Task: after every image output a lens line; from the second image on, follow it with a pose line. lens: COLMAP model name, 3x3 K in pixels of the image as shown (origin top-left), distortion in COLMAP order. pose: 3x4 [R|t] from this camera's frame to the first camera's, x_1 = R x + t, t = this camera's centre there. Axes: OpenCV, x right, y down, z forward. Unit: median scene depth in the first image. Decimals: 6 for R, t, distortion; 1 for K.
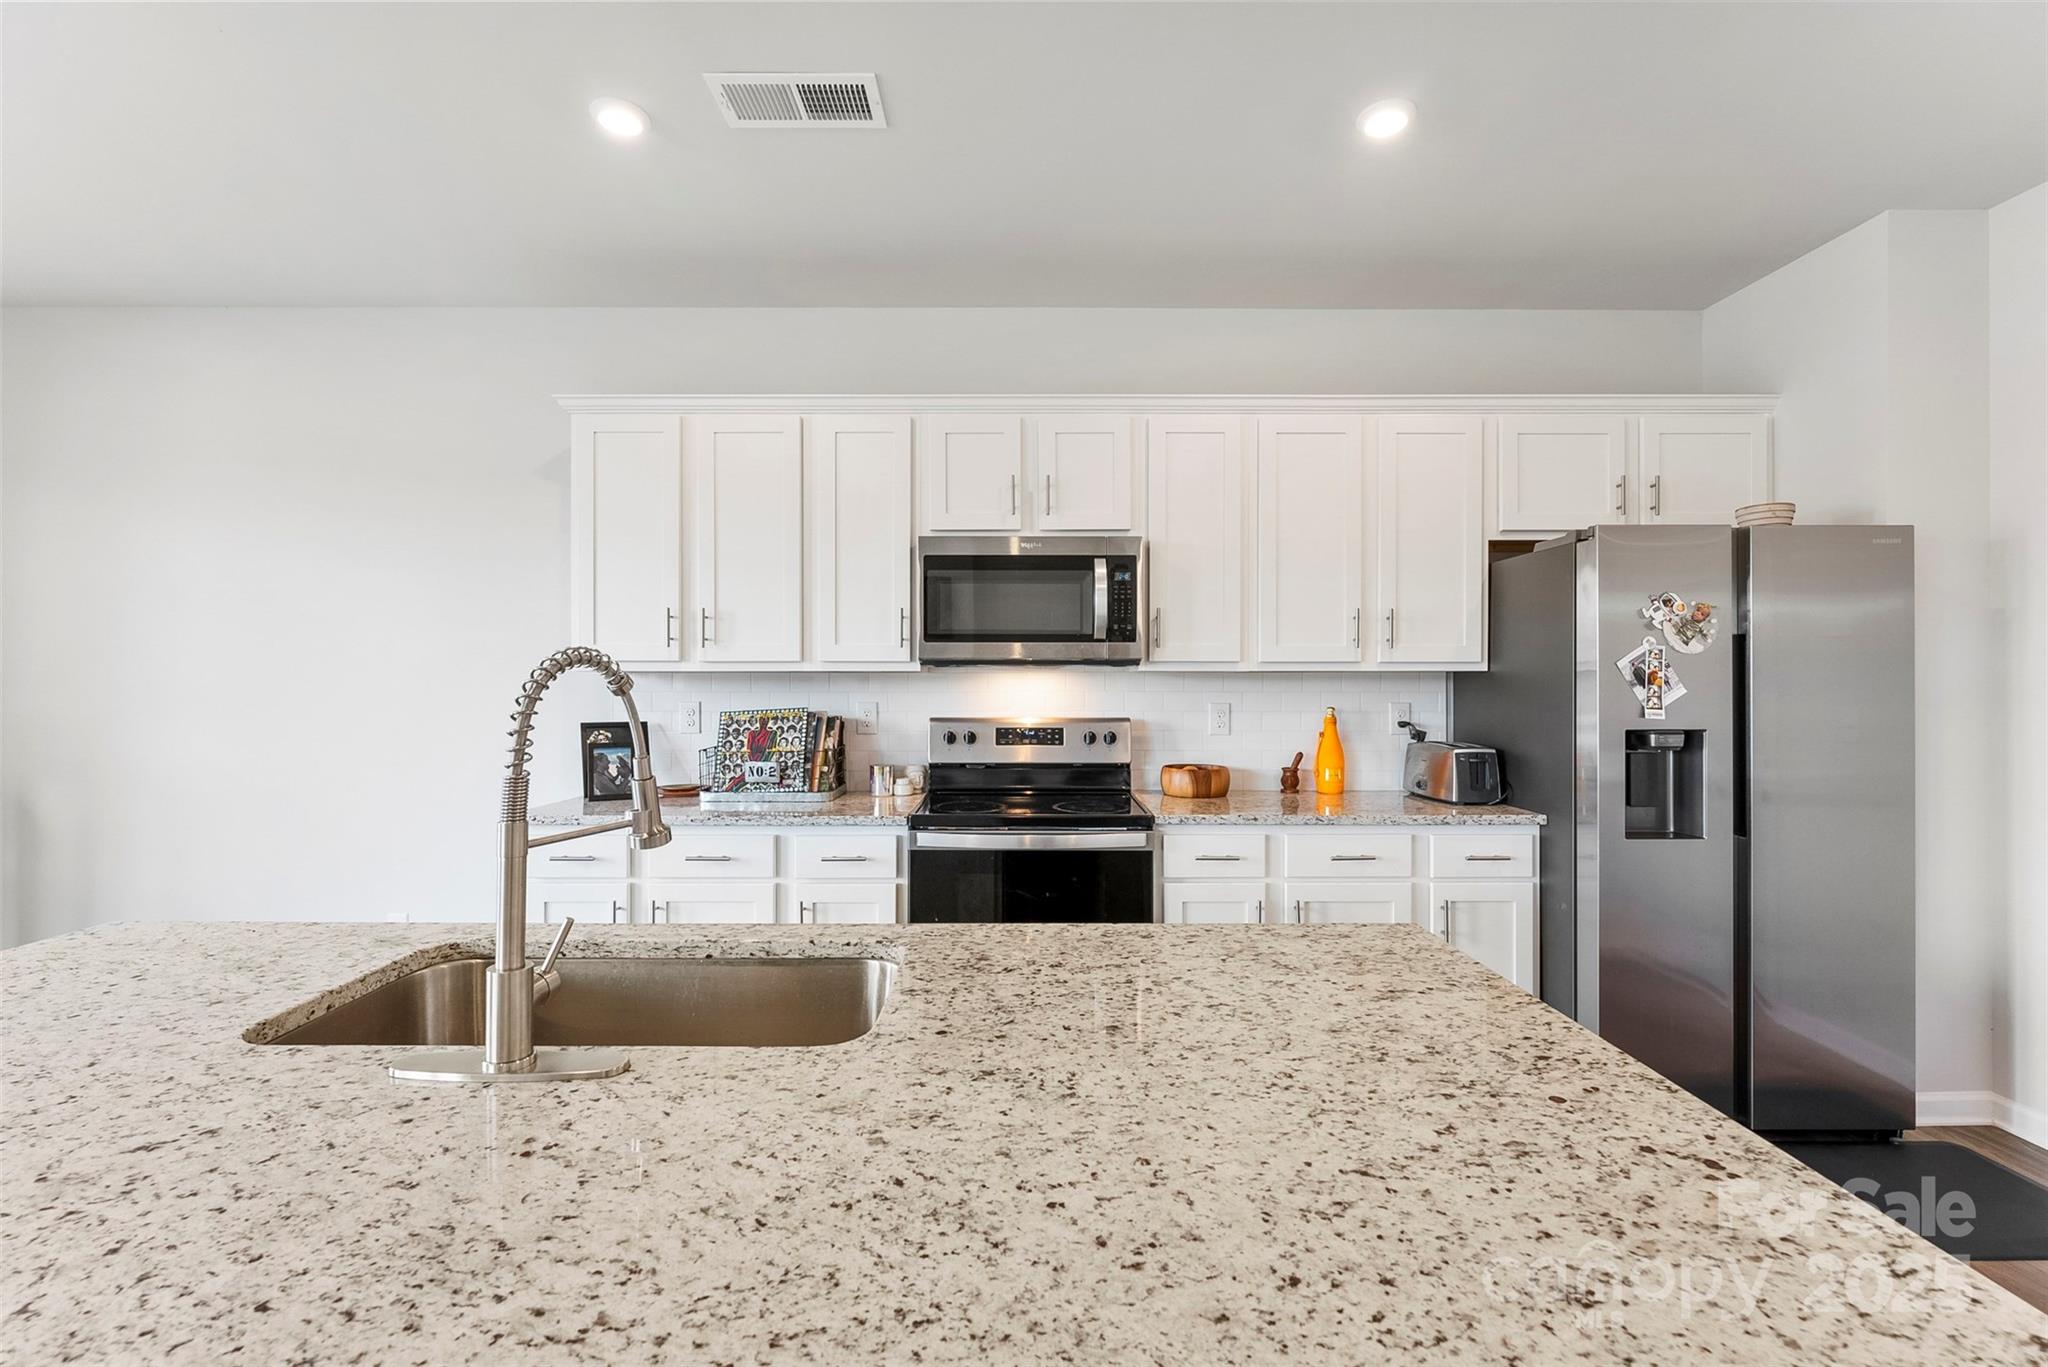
lens RADIAL K [[874.1, 0, 1019.8], [0, 874.1, 680.7], [0, 0, 1]] dist [-0.002443, 0.000037]
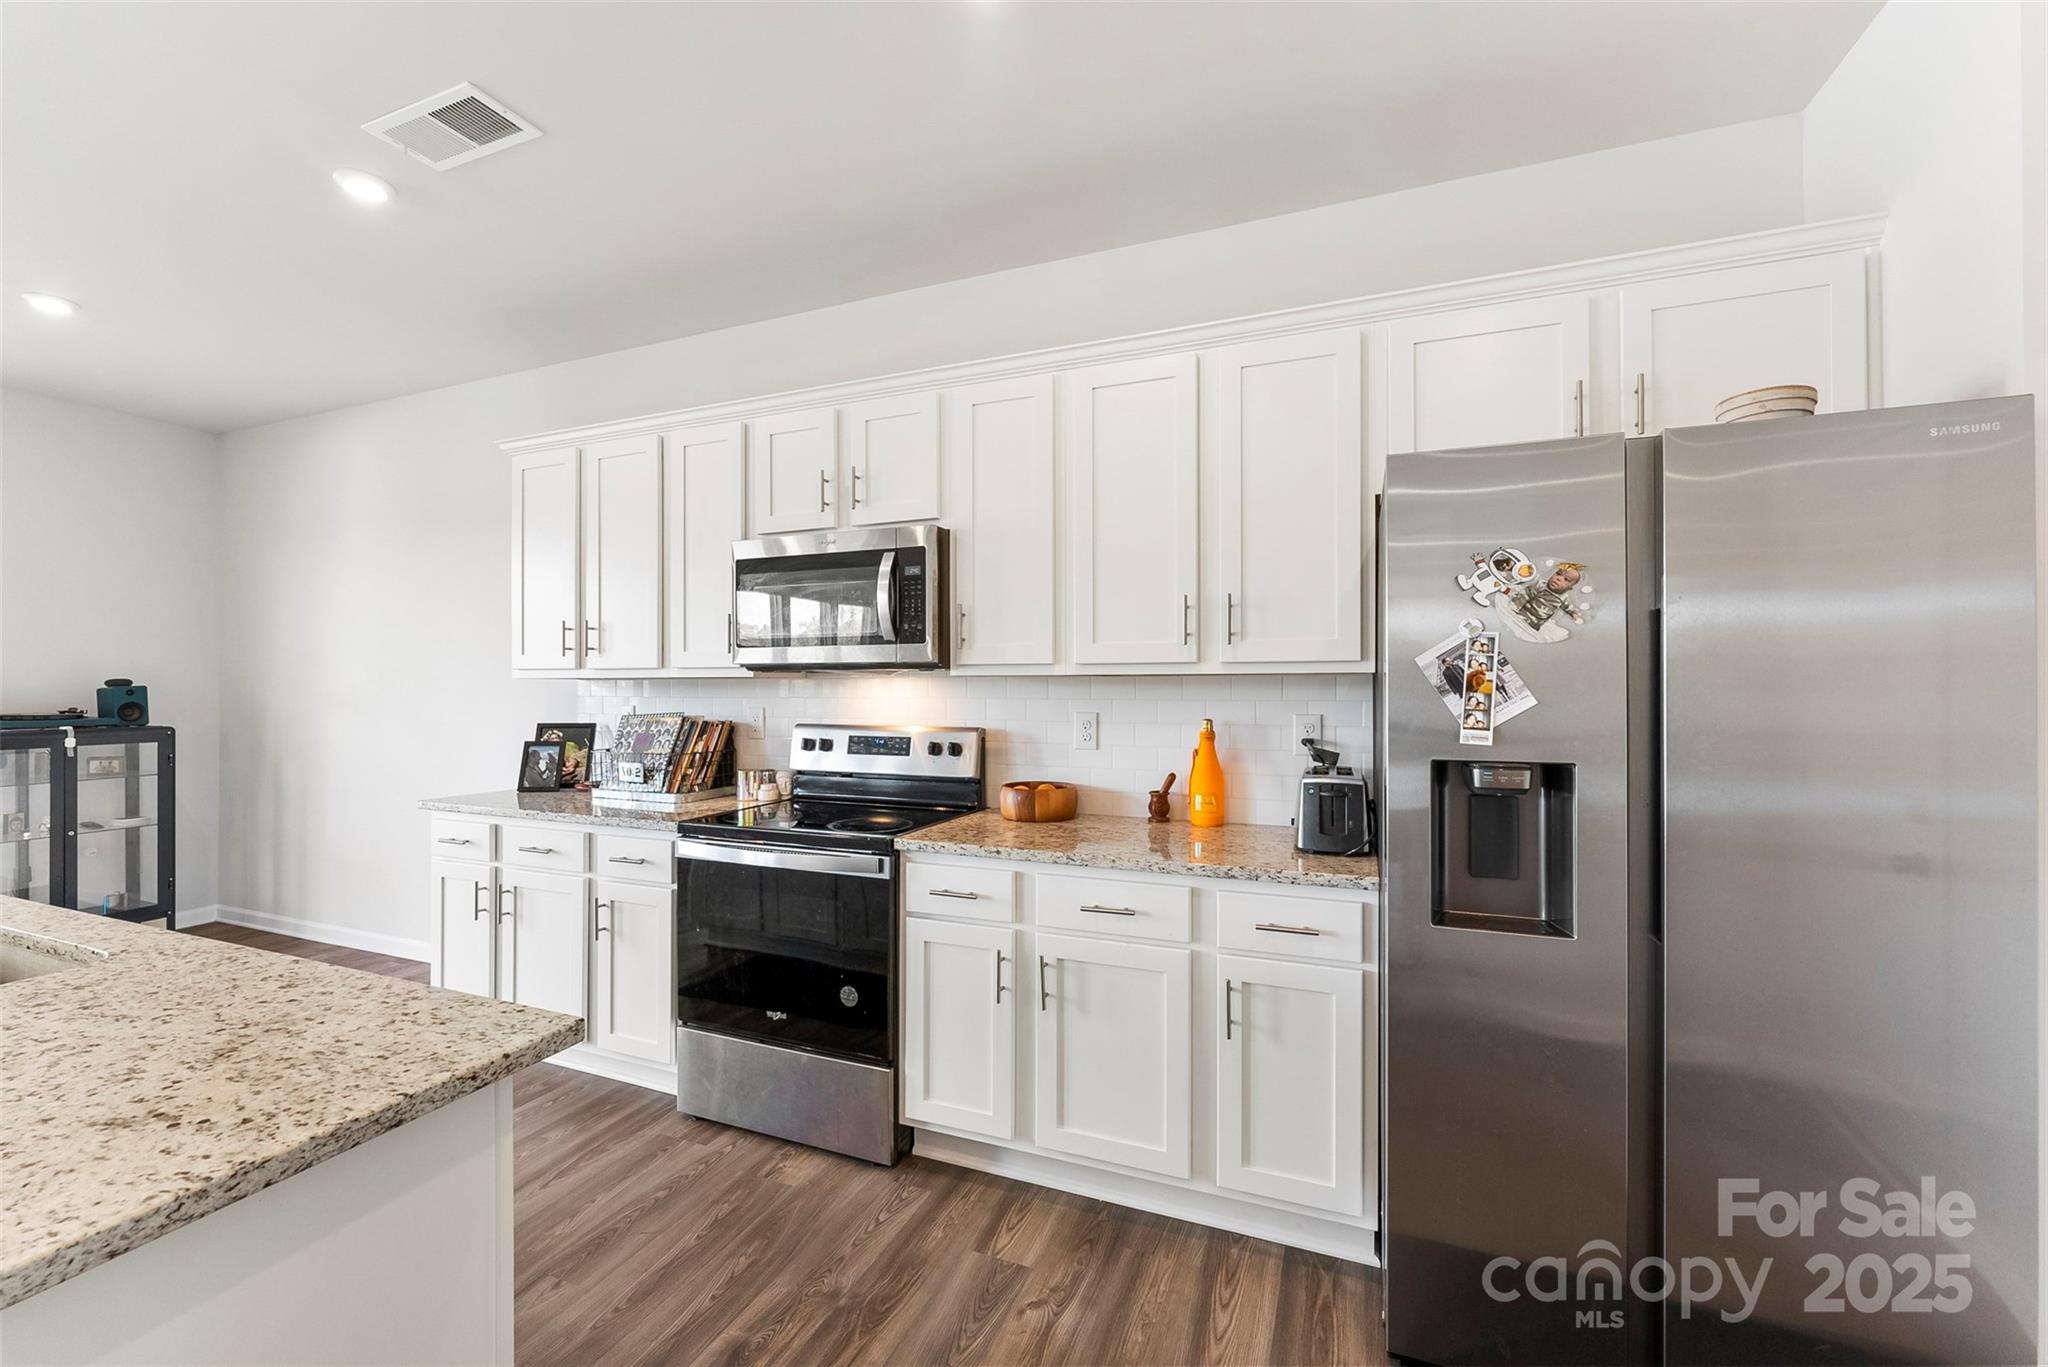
lens RADIAL K [[821.6, 0, 1018.6], [0, 821.6, 688.5], [0, 0, 1]] dist [-0.004465, -0.000296]
pose [[0.926767, 0.000084, -0.375636, 0.522127], [0.000658, 0.999998, 0.001846, 0.000639], [0.375636, -0.001958, 0.926765, 0.250030]]
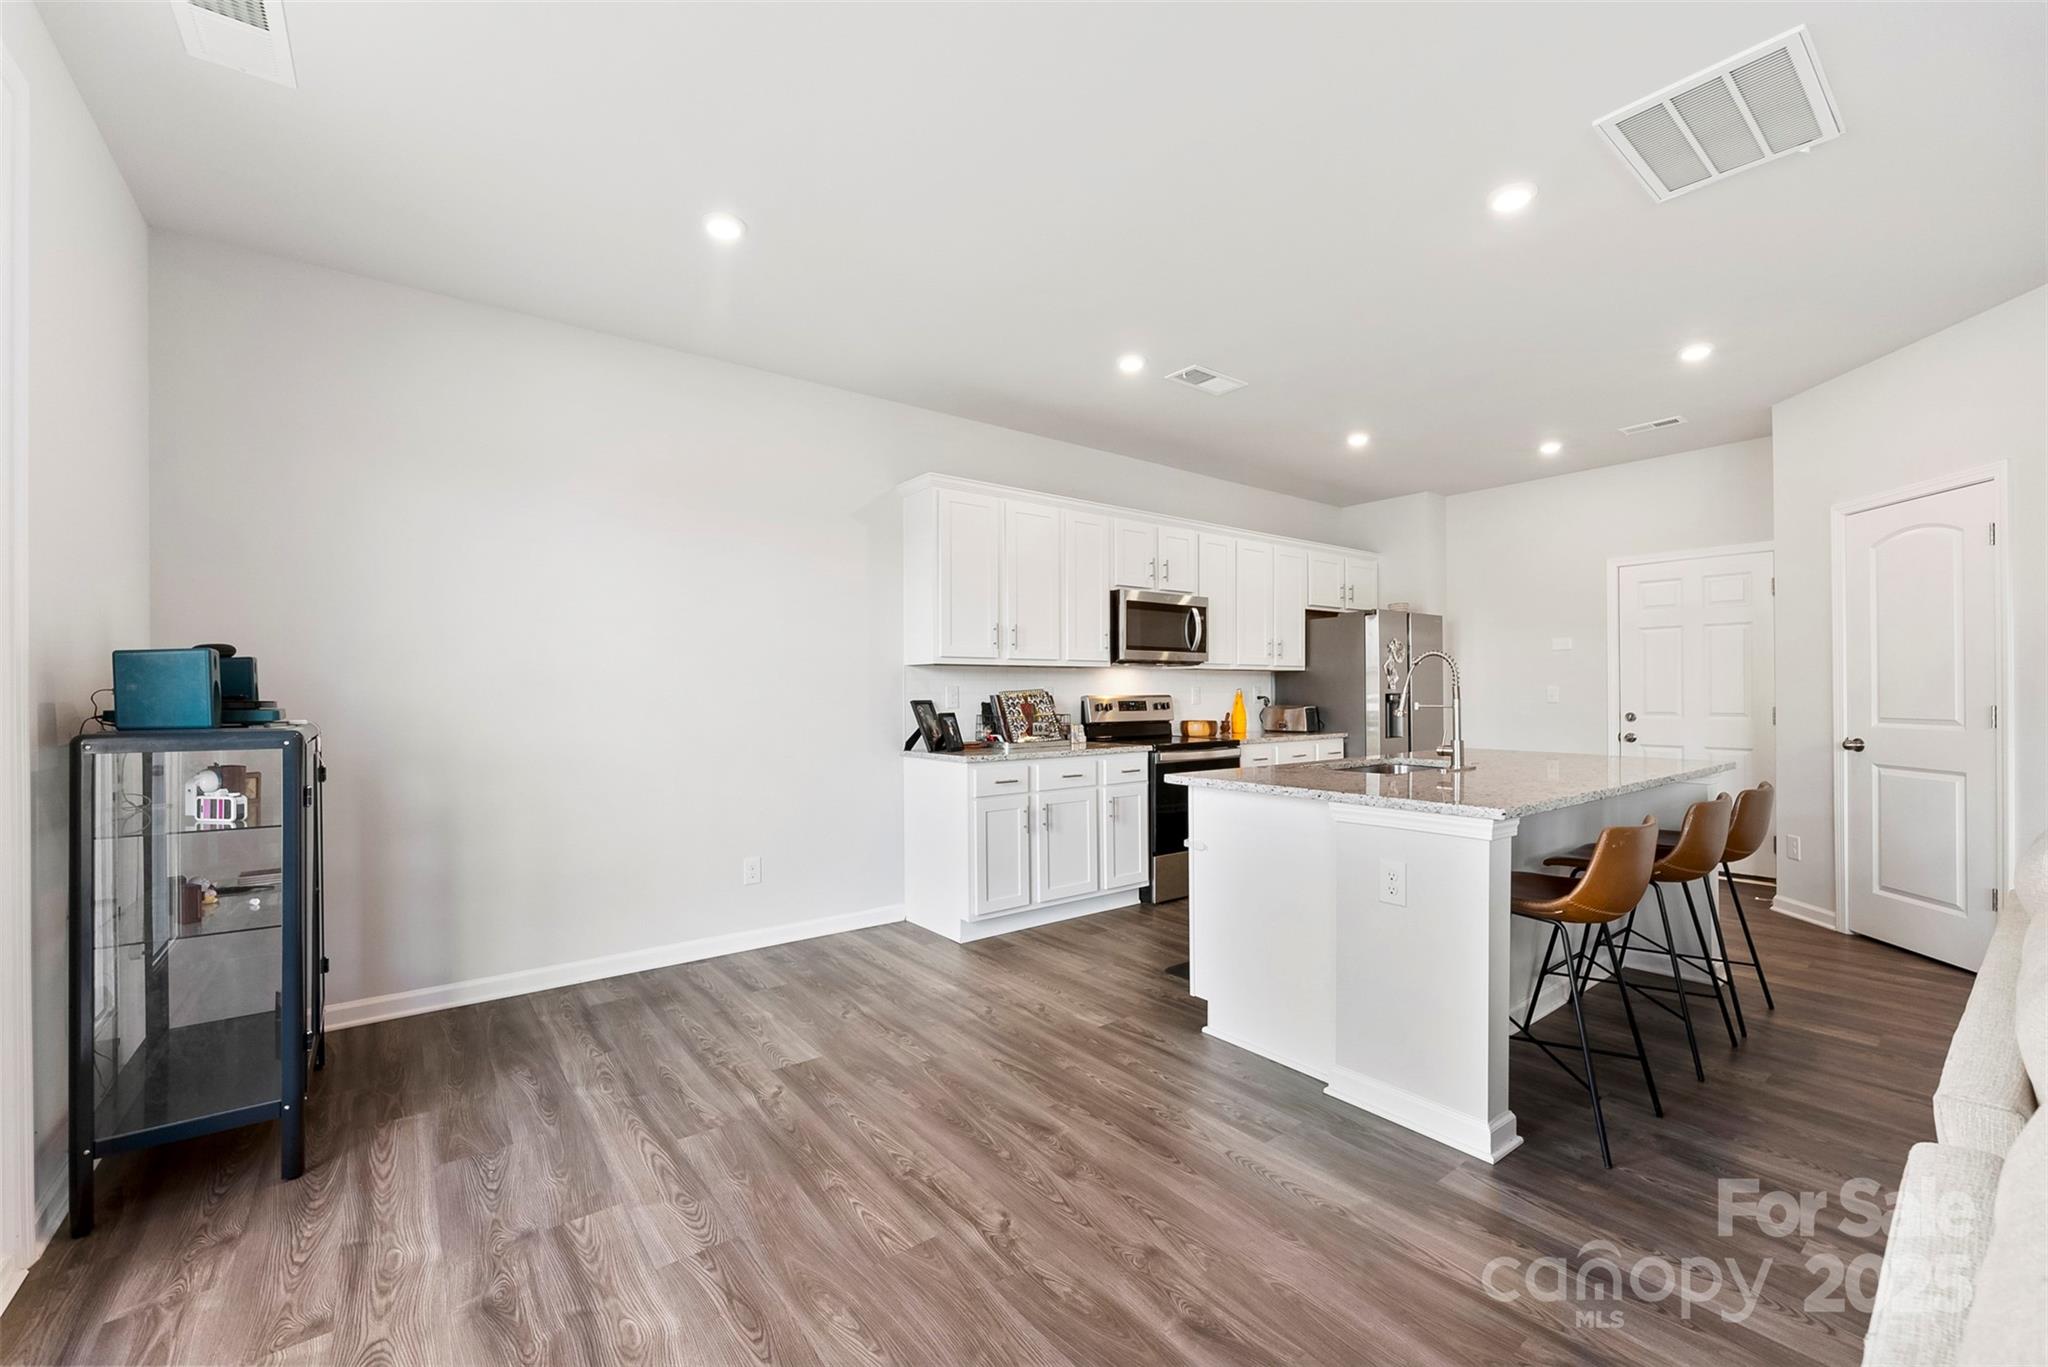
lens RADIAL K [[821.6, 0, 1016.6], [0, 821.6, 672.9], [0, 0, 1]] dist [-0.004465, -0.000296]
pose [[0.799722, 0.008874, 0.600305, -1.239120], [-0.006605, 0.999960, -0.005984, 0.011561], [-0.600334, 0.000820, 0.799749, -0.178181]]
